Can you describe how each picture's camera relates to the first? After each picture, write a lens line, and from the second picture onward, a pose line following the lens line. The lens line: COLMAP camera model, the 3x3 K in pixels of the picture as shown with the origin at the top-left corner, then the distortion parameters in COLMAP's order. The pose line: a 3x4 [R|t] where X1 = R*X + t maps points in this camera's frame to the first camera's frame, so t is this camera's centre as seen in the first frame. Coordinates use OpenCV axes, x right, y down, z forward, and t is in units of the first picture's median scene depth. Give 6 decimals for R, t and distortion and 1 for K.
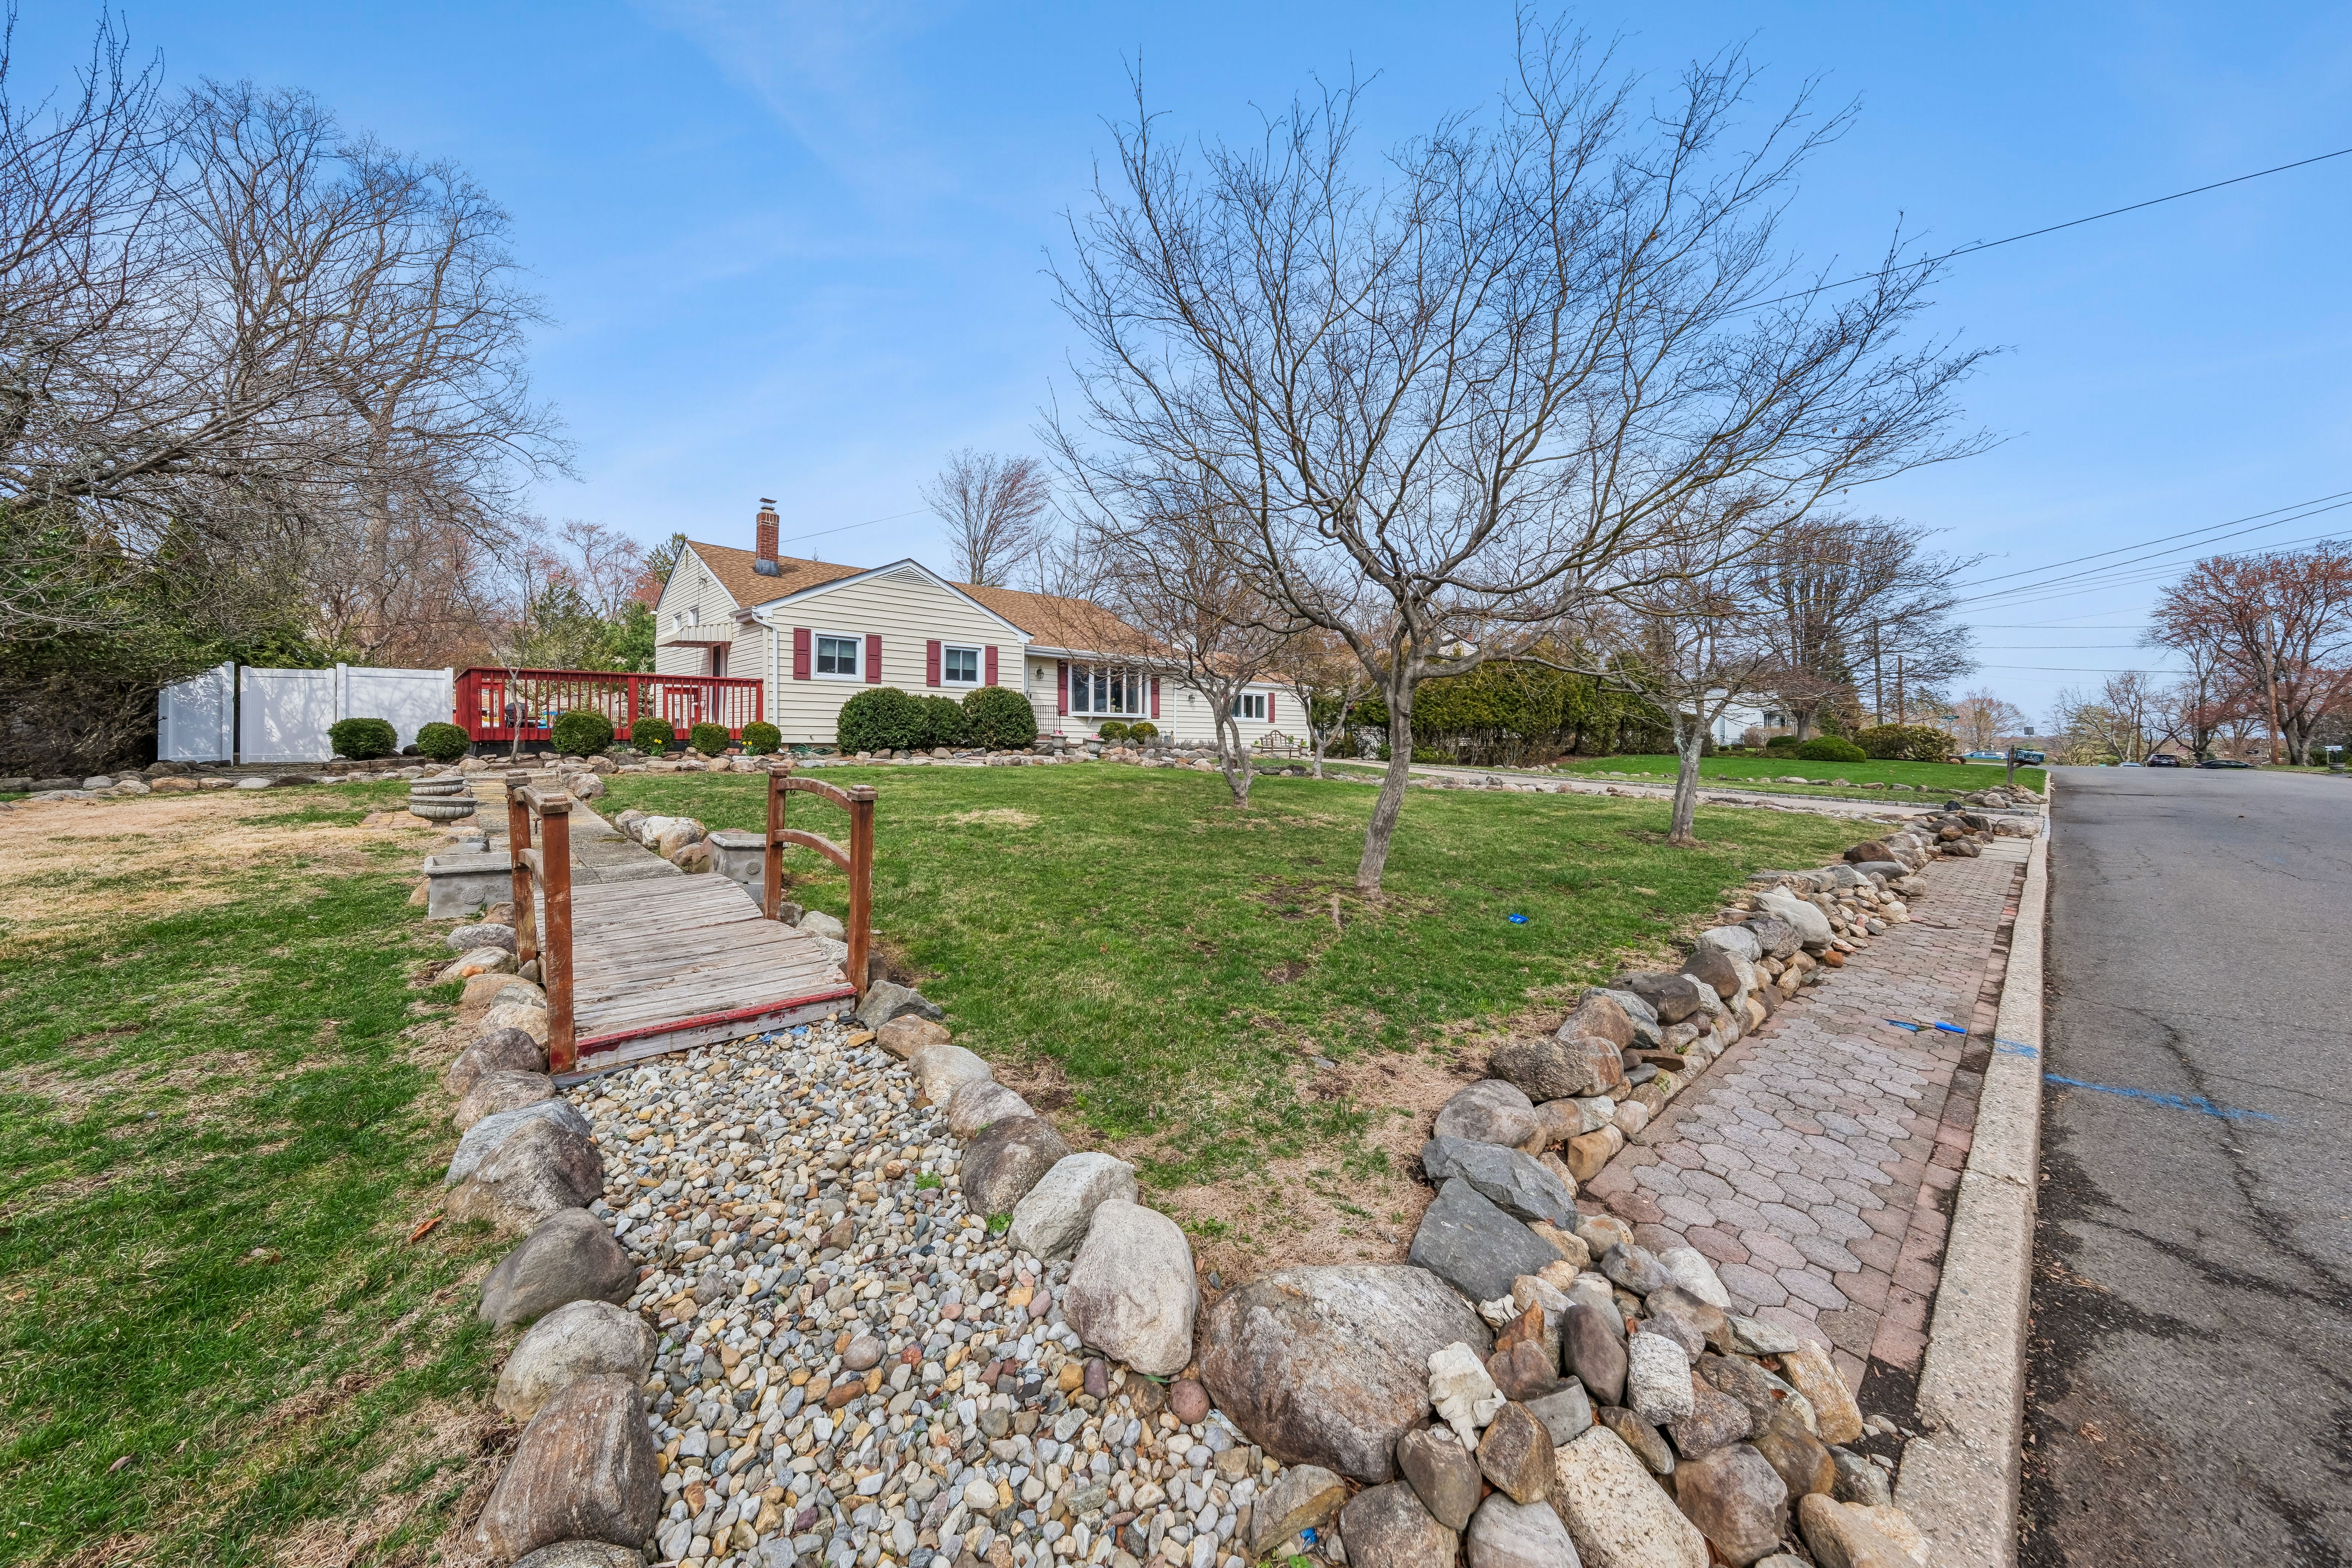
lens RADIAL K [[809.1, 0, 1173.0], [0, 809.1, 734.2], [0, 0, 1]] dist [0.000483, 0.006060]
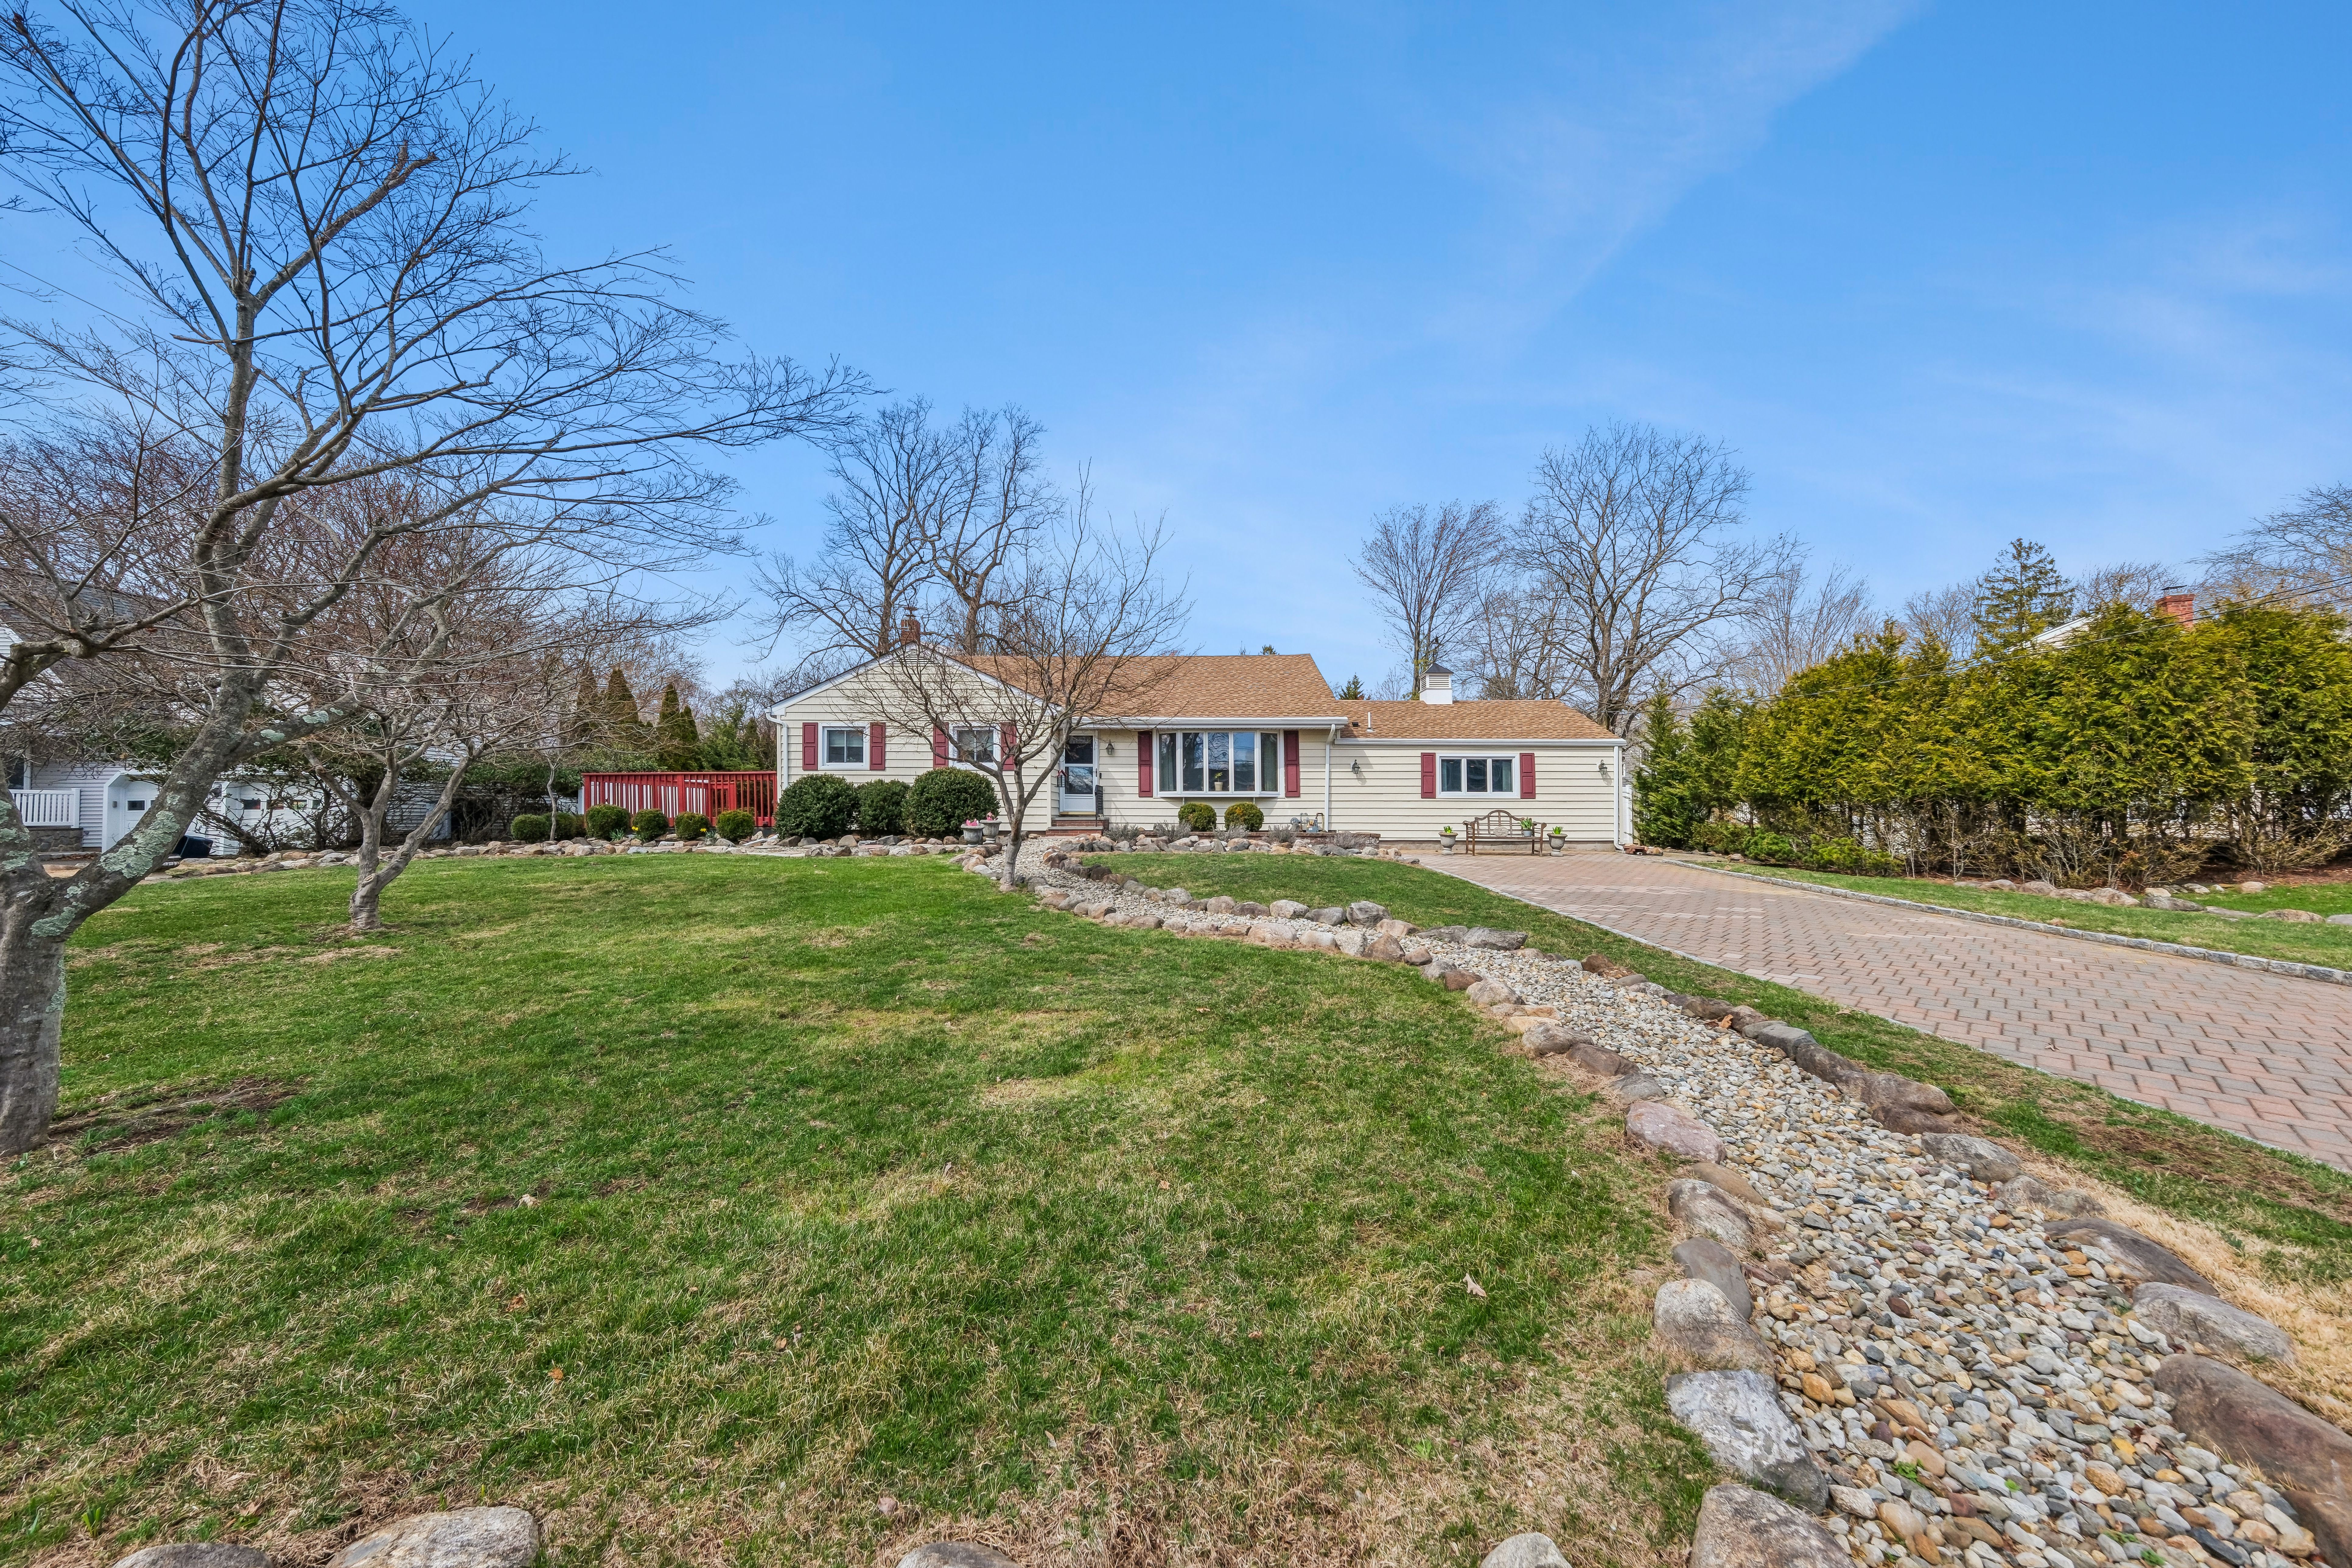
lens RADIAL K [[817.1, 0, 1177.8], [0, 817.1, 824.0], [0, 0, 1]] dist [0.000653, 0.000202]
pose [[0.716713, -0.003170, -0.697361, 1.857618], [0.005820, 0.999982, 0.001436, 0.016585], [0.697344, -0.005088, 0.716719, 1.588013]]
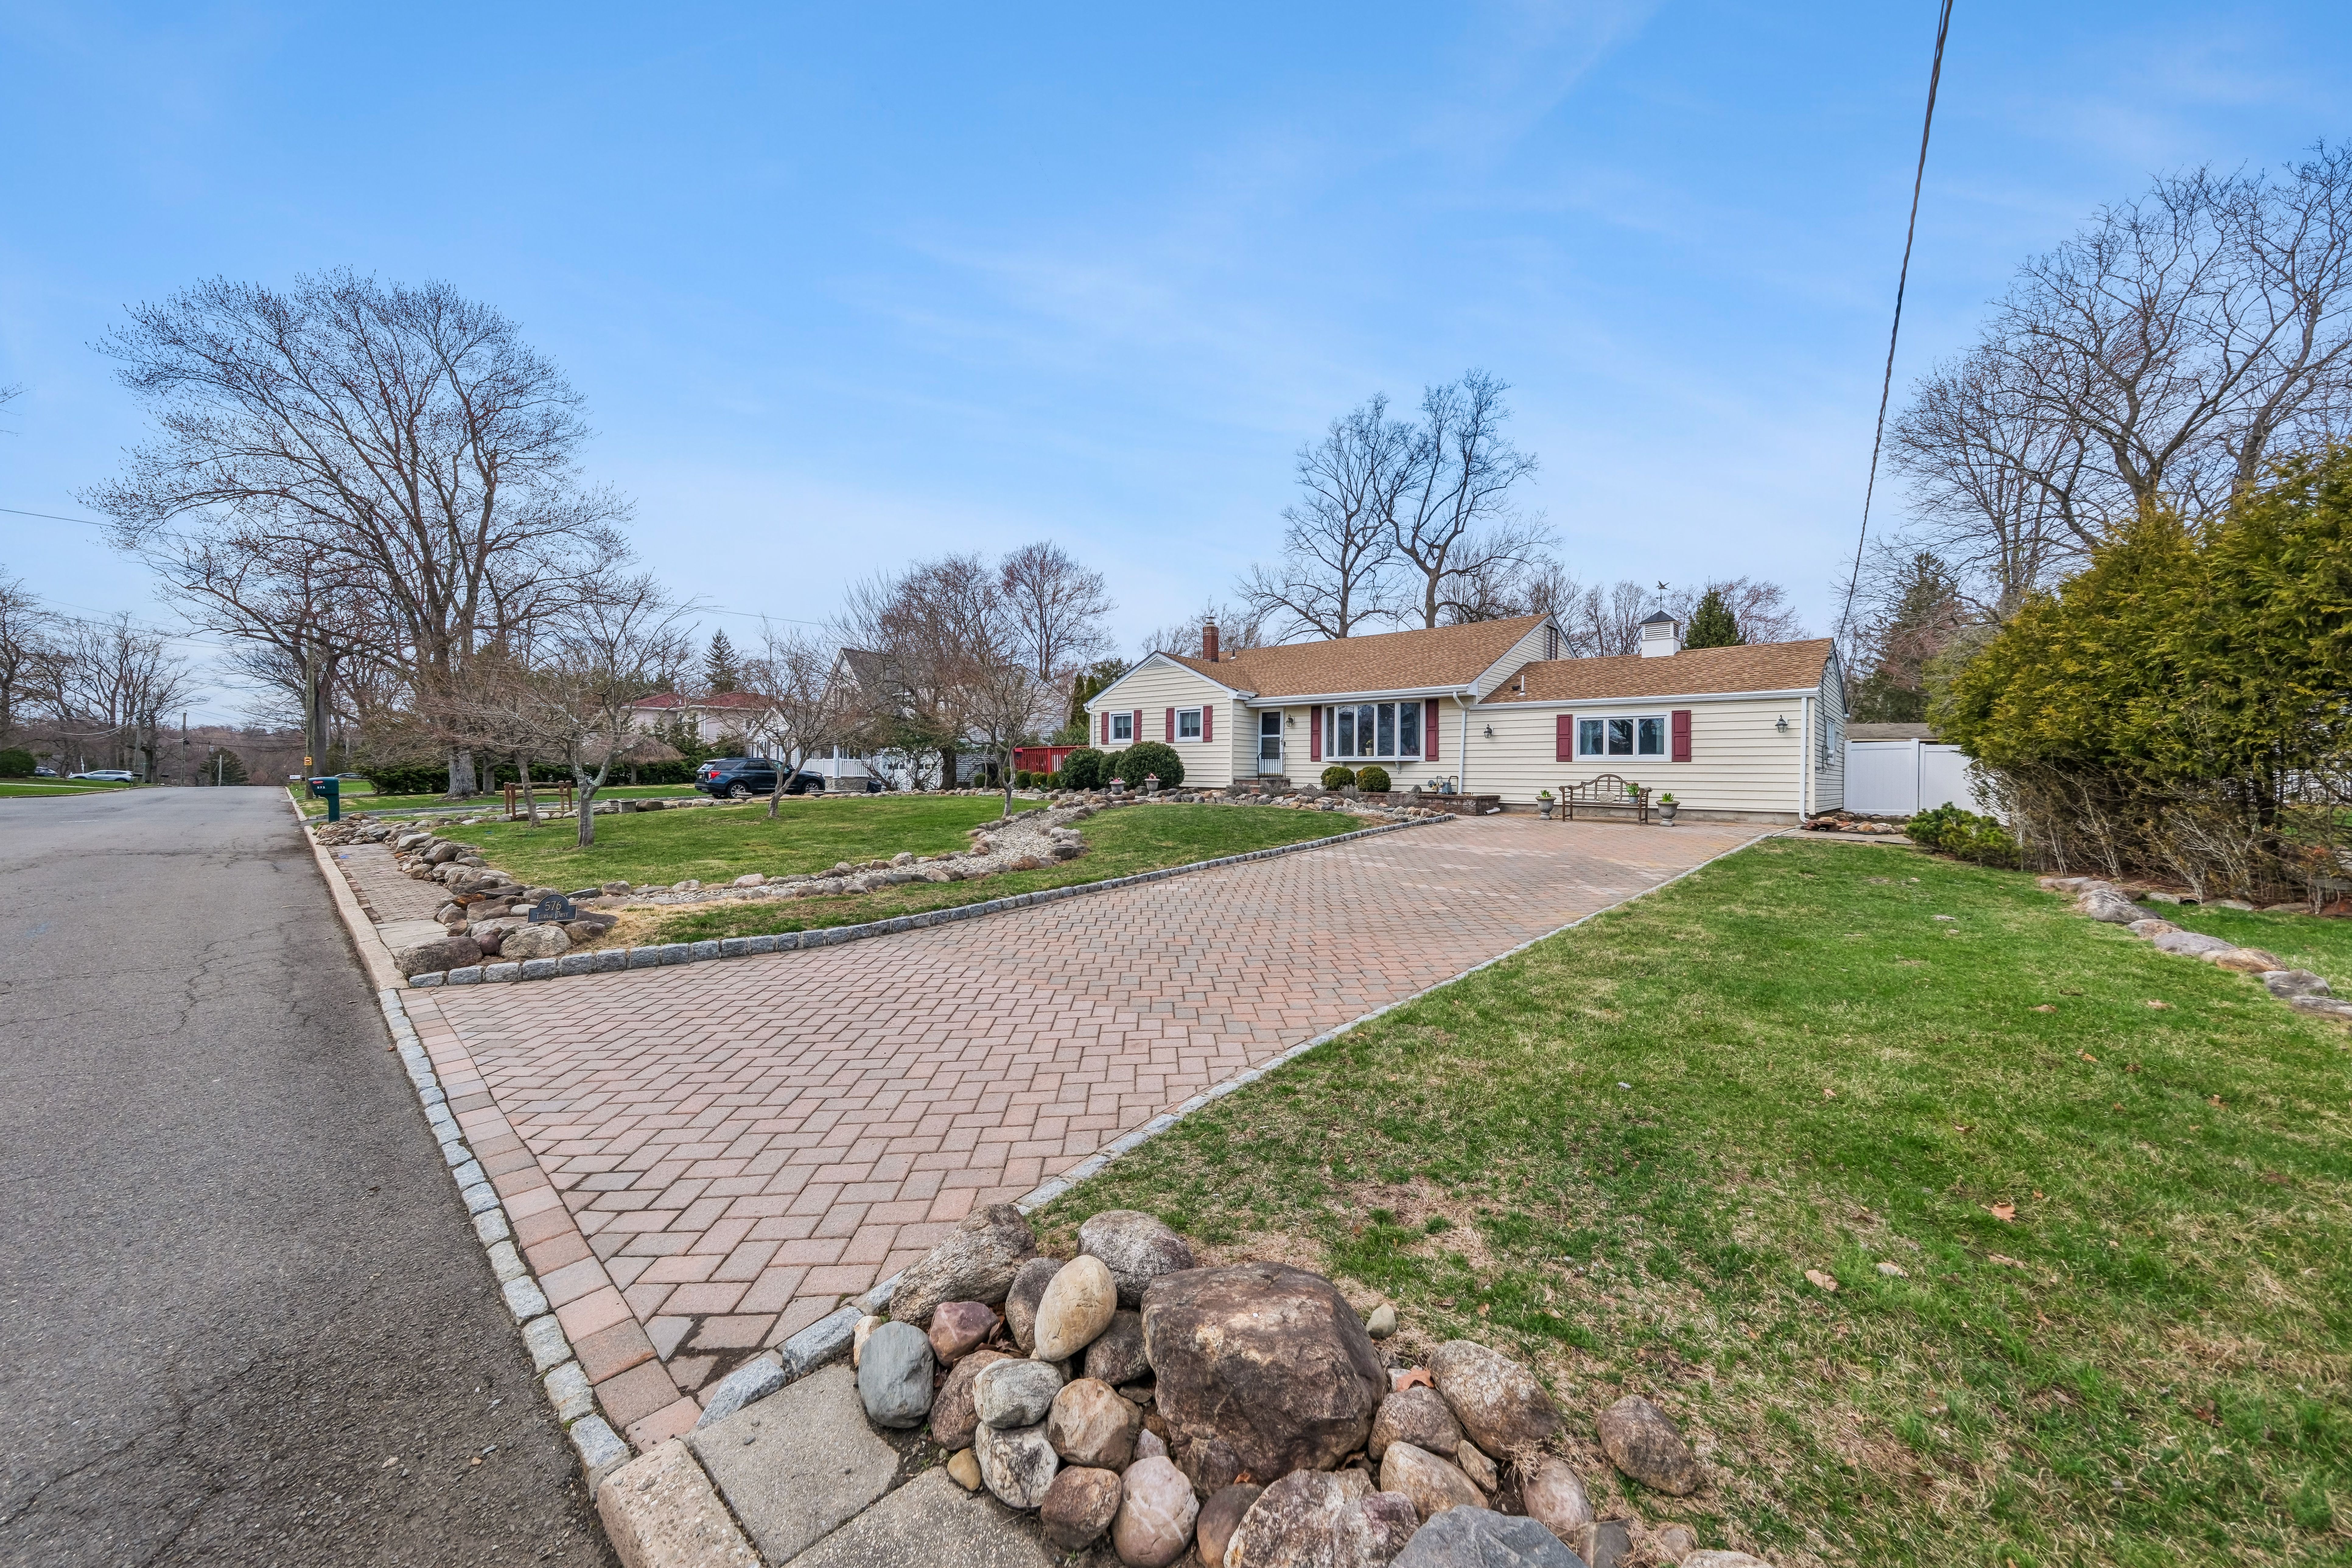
lens RADIAL K [[841.4, 0, 1176.0], [0, 841.4, 784.0], [0, 0, 1]] dist [-0.001308, -0.000181]
pose [[0.069857, 0.000620, -0.997557, 3.422508], [-0.011615, 0.999933, -0.000192, 0.028463], [0.997489, 0.011601, 0.069859, 2.910696]]
